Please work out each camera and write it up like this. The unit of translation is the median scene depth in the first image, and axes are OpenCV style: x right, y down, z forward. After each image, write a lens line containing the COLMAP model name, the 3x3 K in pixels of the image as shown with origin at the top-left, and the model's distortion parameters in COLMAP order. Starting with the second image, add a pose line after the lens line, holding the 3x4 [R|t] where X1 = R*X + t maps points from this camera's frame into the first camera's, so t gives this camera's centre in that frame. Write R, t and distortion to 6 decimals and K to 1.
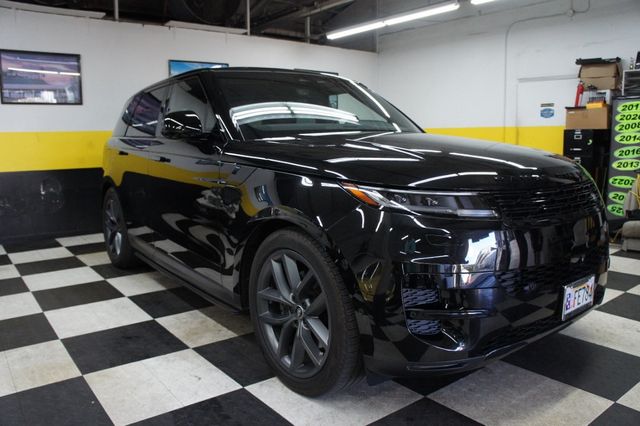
lens RADIAL K [[502.5, 0, 317.1], [0, 502.5, 213.8], [0, 0, 1]] dist [-0.175613, 0.129146]
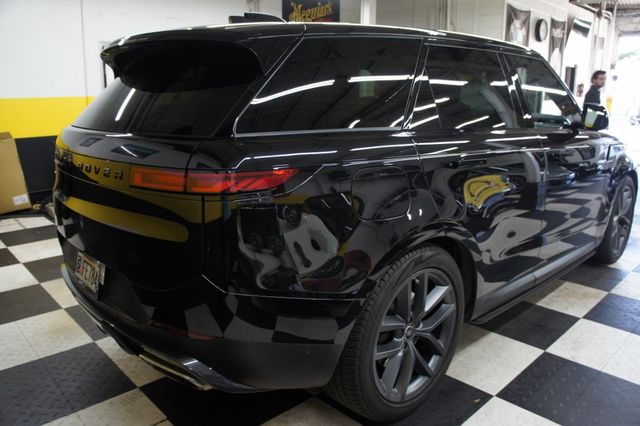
lens RADIAL K [[502.5, 0, 317.1], [0, 502.5, 213.8], [0, 0, 1]] dist [-0.175613, 0.129146]
pose [[-0.102166, -0.227862, 0.968319, -1.210625], [0.139310, 0.960542, 0.240730, -0.300265], [-0.984964, 0.159491, -0.066391, 1.626659]]
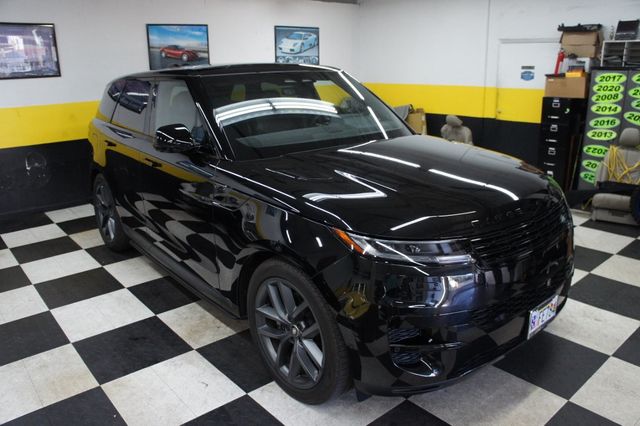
lens RADIAL K [[502.5, 0, 317.1], [0, 502.5, 213.8], [0, 0, 1]] dist [-0.175613, 0.129146]
pose [[0.999020, -0.021734, 0.038568, -0.017720], [0.015800, 0.988863, 0.147988, -0.170225], [-0.041355, -0.147233, 0.988237, -0.047749]]
